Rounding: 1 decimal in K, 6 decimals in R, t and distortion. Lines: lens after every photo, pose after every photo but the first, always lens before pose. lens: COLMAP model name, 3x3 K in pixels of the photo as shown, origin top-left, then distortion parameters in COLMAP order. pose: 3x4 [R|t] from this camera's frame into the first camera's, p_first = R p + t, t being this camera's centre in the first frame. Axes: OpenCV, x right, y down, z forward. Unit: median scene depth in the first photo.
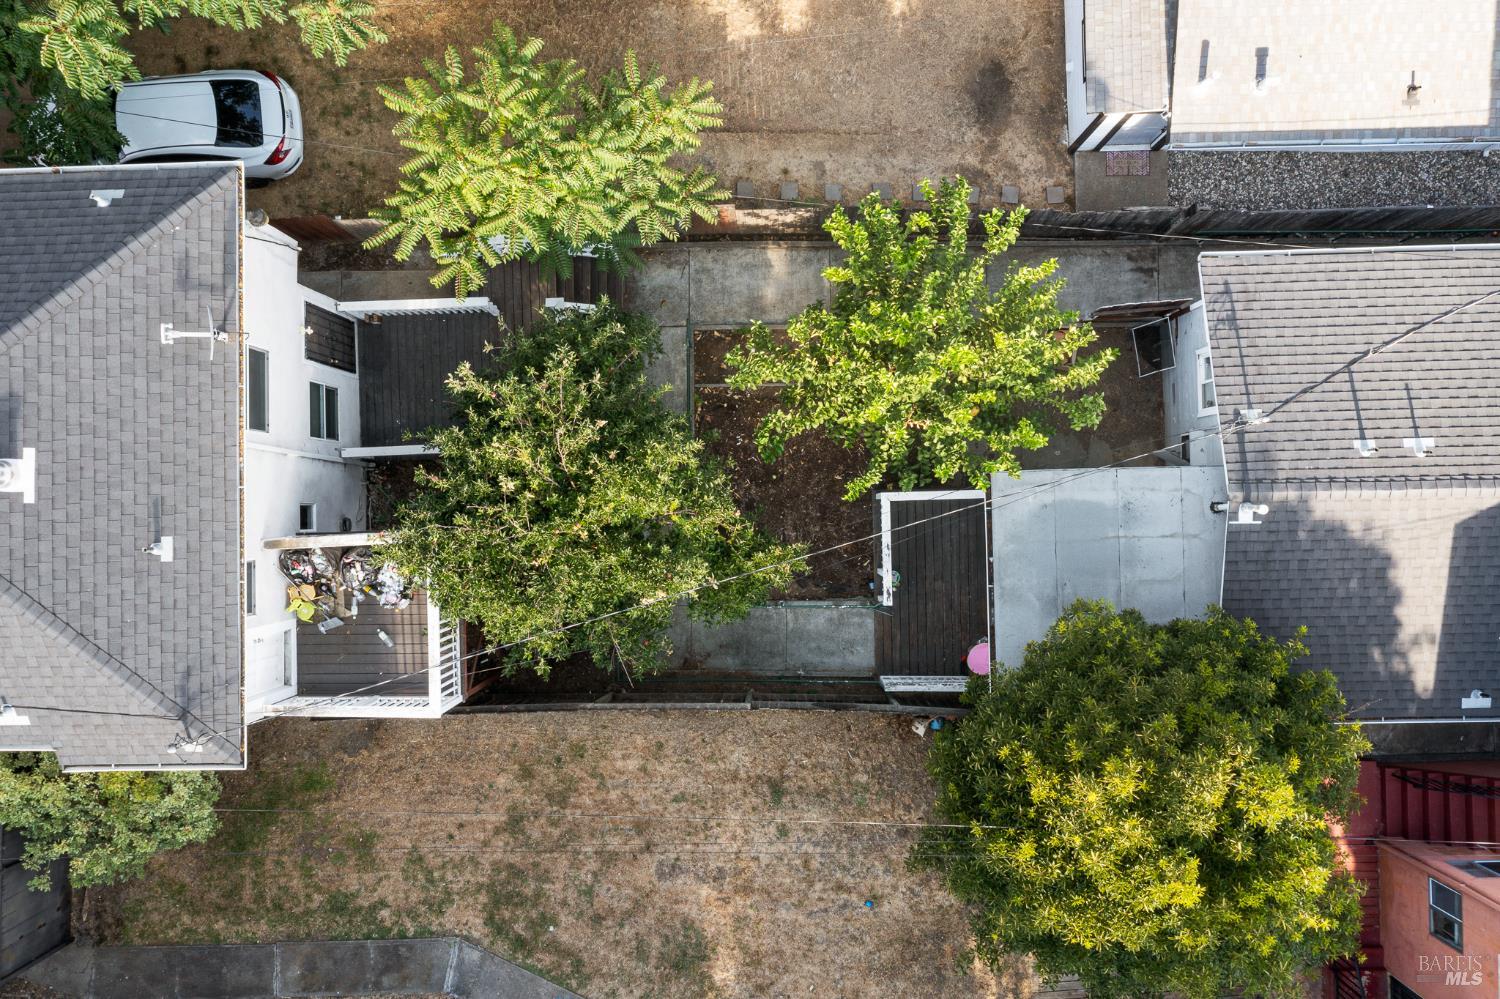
lens RADIAL K [[1207.9, 0, 750.0], [0, 1207.9, 499.5], [0, 0, 1]] dist [-0.008375, -0.003008]
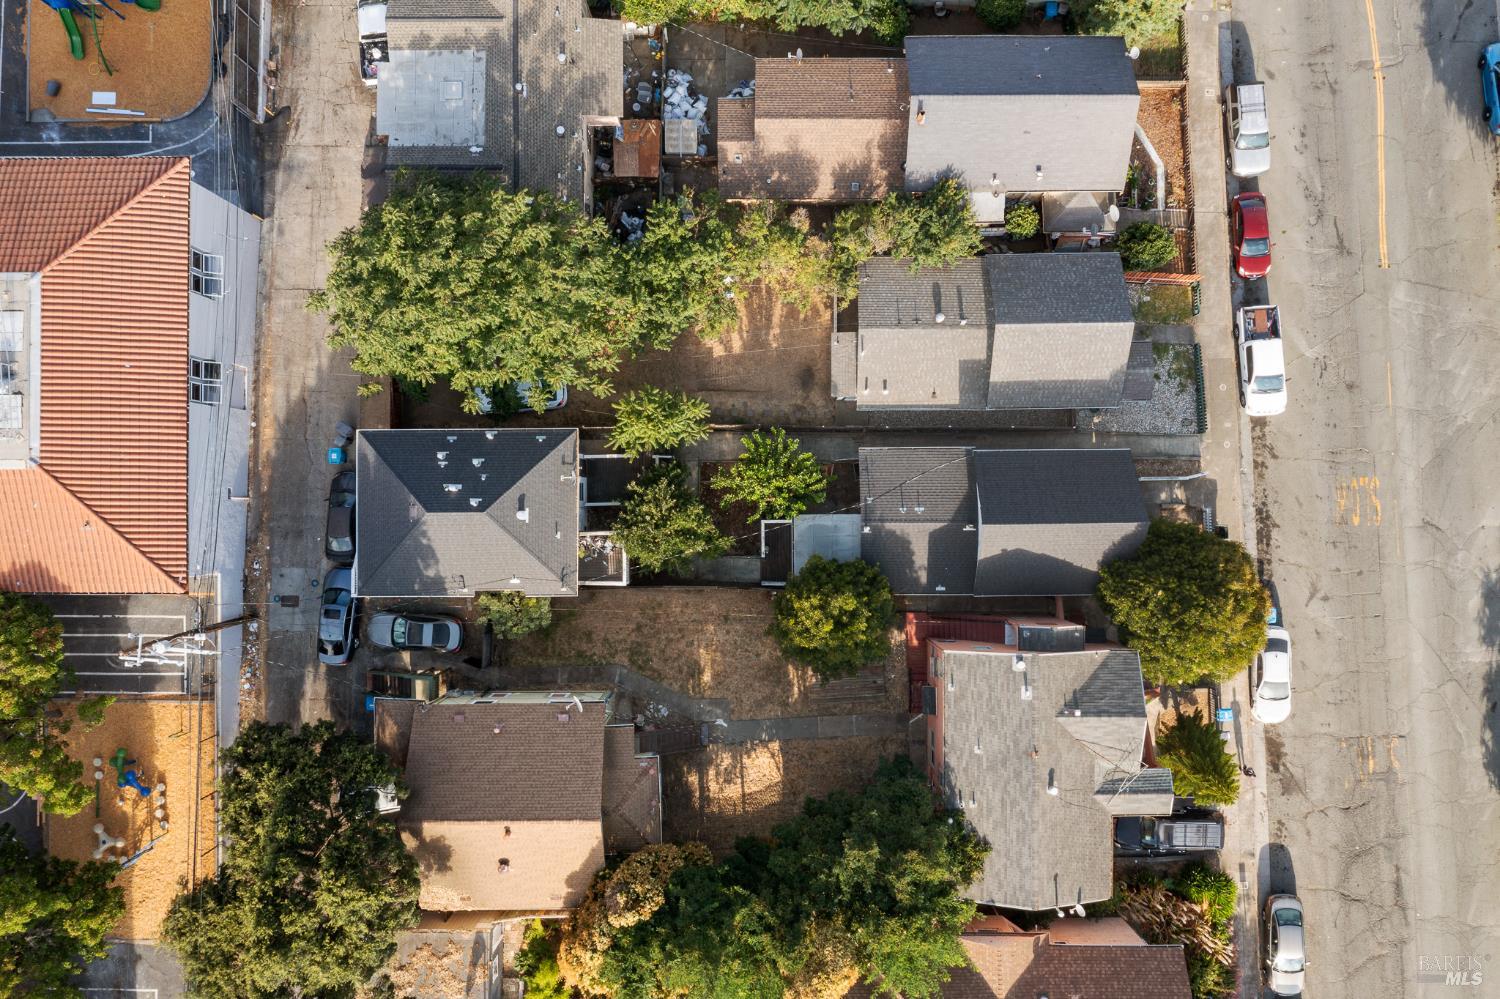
lens RADIAL K [[1207.9, 0, 750.0], [0, 1207.9, 499.5], [0, 0, 1]] dist [-0.008375, -0.003008]
pose [[0.999843, 0.014274, 0.010542, 0.052622], [-0.014281, 0.999898, 0.000560, -0.066735], [-0.010533, -0.000711, 0.999944, -2.300114]]
